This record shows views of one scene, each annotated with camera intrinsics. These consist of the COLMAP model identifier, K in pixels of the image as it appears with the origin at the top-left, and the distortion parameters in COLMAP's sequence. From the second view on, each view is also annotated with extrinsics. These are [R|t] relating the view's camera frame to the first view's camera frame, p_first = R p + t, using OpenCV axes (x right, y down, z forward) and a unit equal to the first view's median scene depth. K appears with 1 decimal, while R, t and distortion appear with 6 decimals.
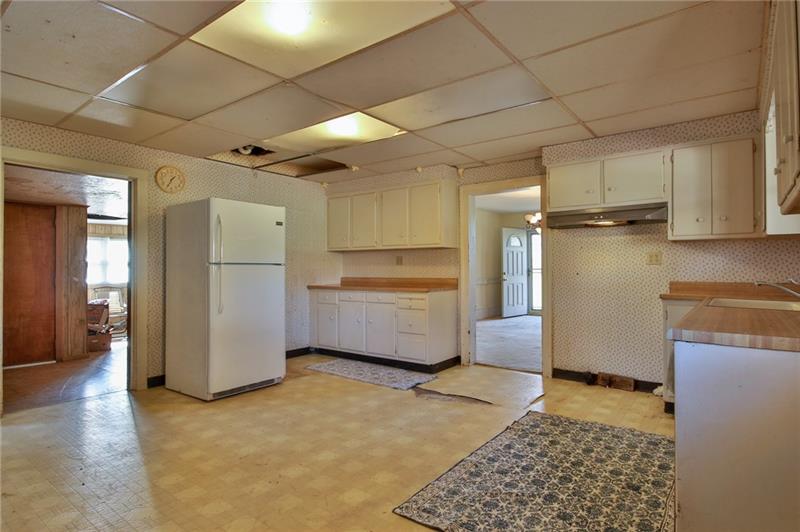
lens RADIAL K [[425.3, 0, 412.9], [0, 425.3, 266.9], [0, 0, 1]] dist [-0.003221, -0.000127]
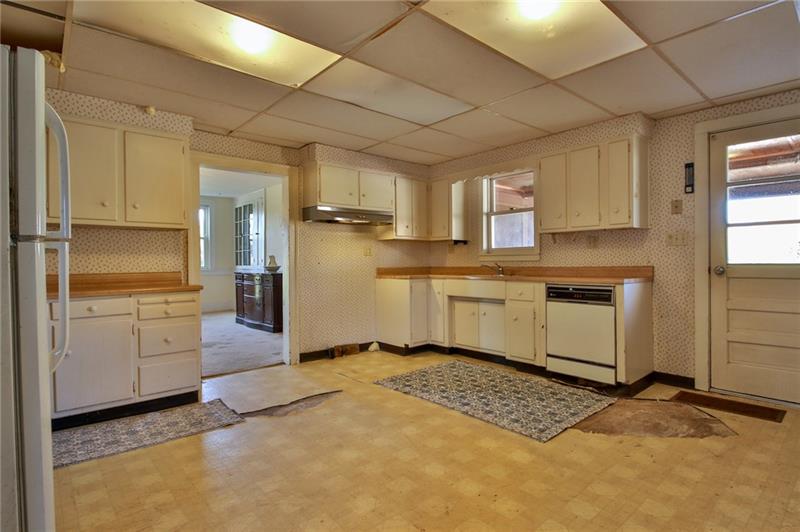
lens RADIAL K [[425.3, 0, 412.9], [0, 425.3, 266.9], [0, 0, 1]] dist [-0.003221, -0.000127]
pose [[0.185663, -0.014378, 0.982508, -0.847965], [-0.000651, 0.999891, 0.014755, 0.011418], [-0.982613, -0.003379, 0.185633, 0.701458]]
